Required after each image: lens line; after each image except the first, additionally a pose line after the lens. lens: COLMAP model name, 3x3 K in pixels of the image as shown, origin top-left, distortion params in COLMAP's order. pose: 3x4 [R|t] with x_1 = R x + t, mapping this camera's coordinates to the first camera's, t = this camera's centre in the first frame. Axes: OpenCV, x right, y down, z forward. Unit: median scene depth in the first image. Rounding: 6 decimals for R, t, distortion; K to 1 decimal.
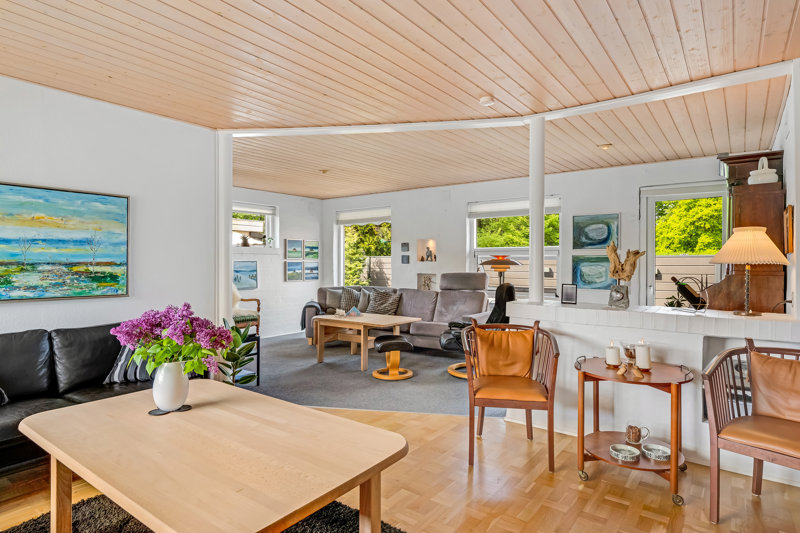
lens RADIAL K [[442.6, 0, 400.8], [0, 442.6, 265.5], [0, 0, 1]] dist [0.001049, -0.000609]
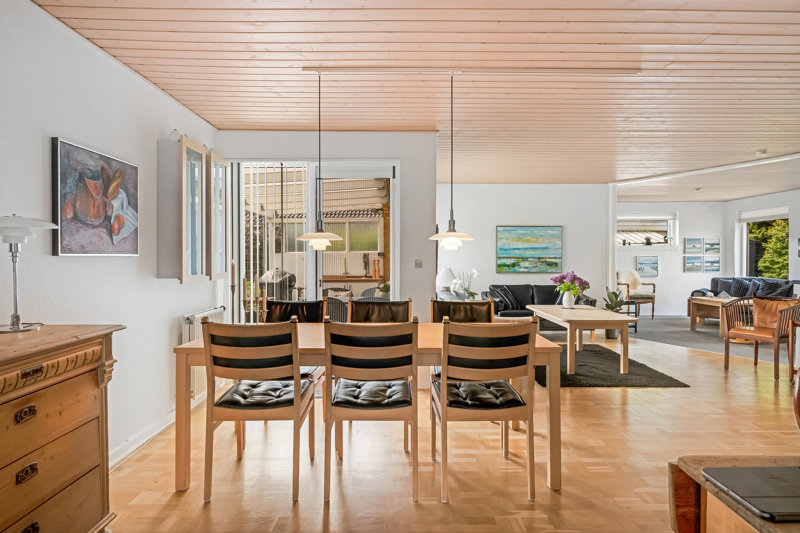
lens RADIAL K [[459.8, 0, 401.0], [0, 459.8, 263.7], [0, 0, 1]] dist [0.002312, 0.000915]
pose [[0.594759, 0.008175, -0.803863, 0.337609], [-0.002173, 0.999961, 0.008561, 0.003494], [0.803901, -0.003345, 0.594753, -0.451834]]
